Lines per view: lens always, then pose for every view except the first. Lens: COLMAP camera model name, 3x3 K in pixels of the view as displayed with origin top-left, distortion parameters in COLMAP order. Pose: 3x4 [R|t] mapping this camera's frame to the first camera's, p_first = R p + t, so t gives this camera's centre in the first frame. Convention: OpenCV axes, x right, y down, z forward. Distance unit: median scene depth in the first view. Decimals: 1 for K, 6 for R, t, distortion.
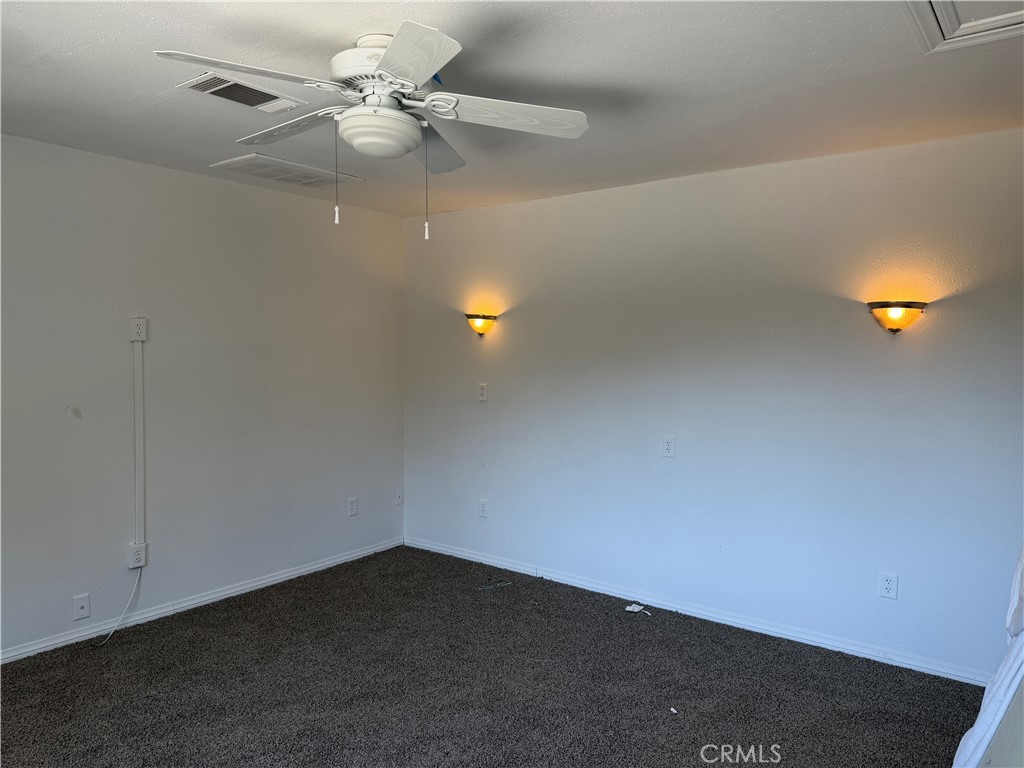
lens RADIAL K [[738.8, 0, 512.0], [0, 738.8, 384.0], [0, 0, 1]] dist [0.003004, 0.001208]
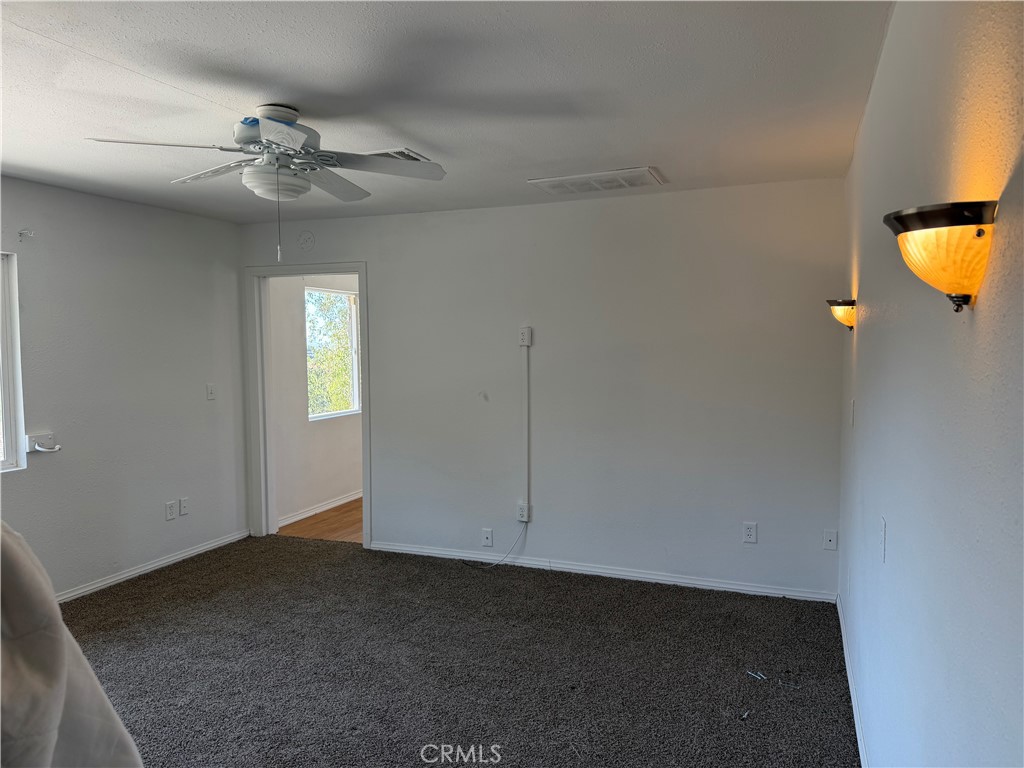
lens RADIAL K [[711.0, 0, 512.0], [0, 711.0, 384.0], [0, 0, 1]] dist [0.203522, -0.329960]
pose [[0.264977, 0.045446, -0.963183, 0.701127], [-0.041735, 0.998493, 0.035631, -0.035713], [0.963351, 0.030757, 0.266474, 0.663725]]
